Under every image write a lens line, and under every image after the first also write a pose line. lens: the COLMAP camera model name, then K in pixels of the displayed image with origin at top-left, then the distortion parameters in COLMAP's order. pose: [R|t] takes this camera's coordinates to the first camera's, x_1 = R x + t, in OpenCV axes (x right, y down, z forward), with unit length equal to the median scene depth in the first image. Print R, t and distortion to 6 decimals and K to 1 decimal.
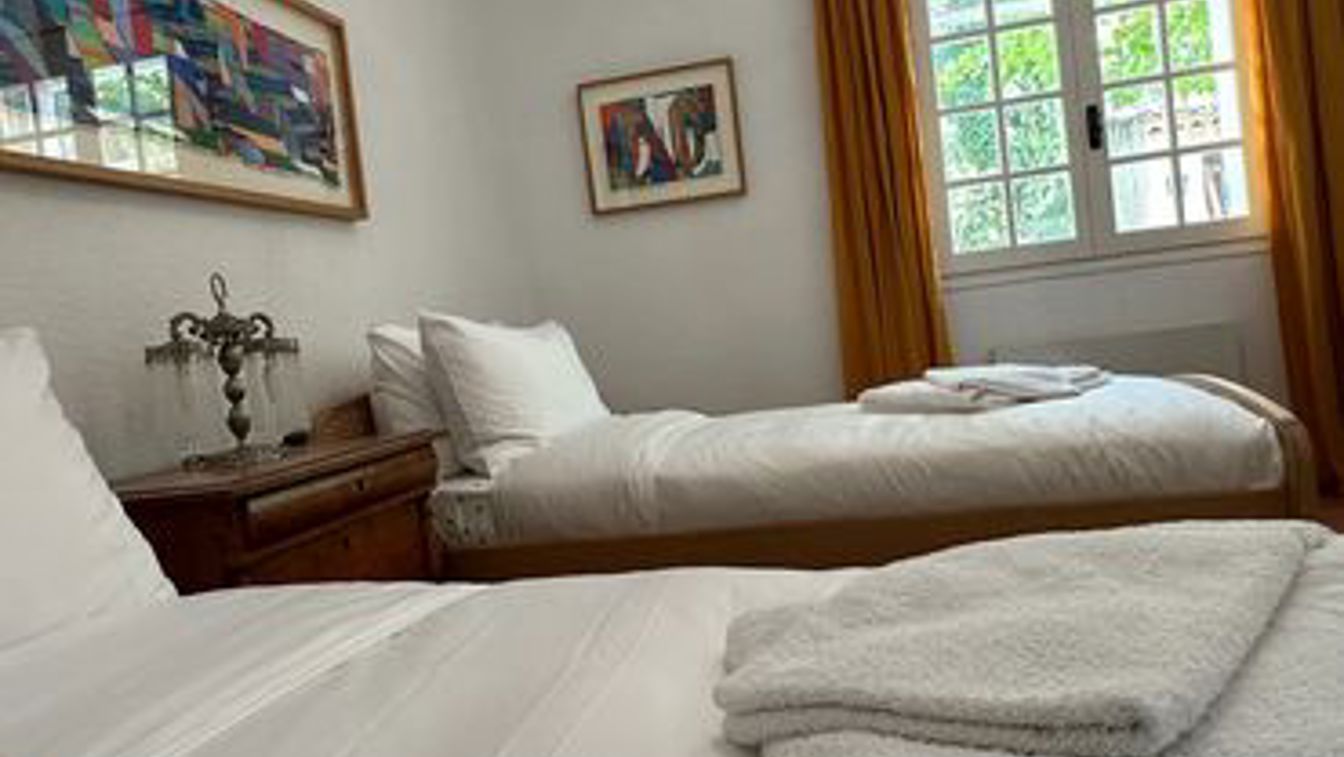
lens RADIAL K [[950.3, 0, 672.0], [0, 950.3, 378.5], [0, 0, 1]] dist [-0.007002, 0.001052]
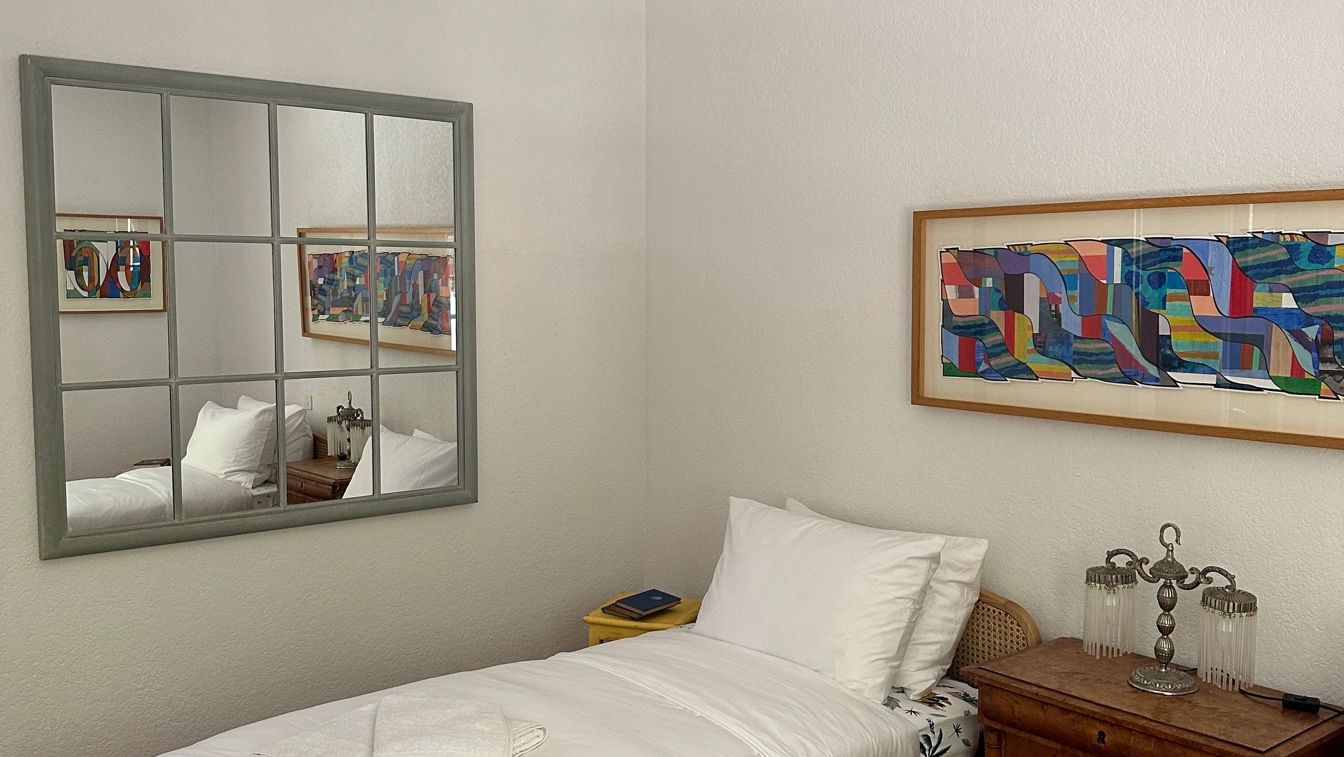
lens RADIAL K [[1246.0, 0, 672.0], [0, 1246.0, 378.5], [0, 0, 1]] dist [0.197730, -0.429343]
pose [[-0.593711, 0.182248, -0.783768, 0.880801], [0.026846, 0.977958, 0.207067, -0.514325], [0.804230, 0.101897, -0.585518, 1.158957]]
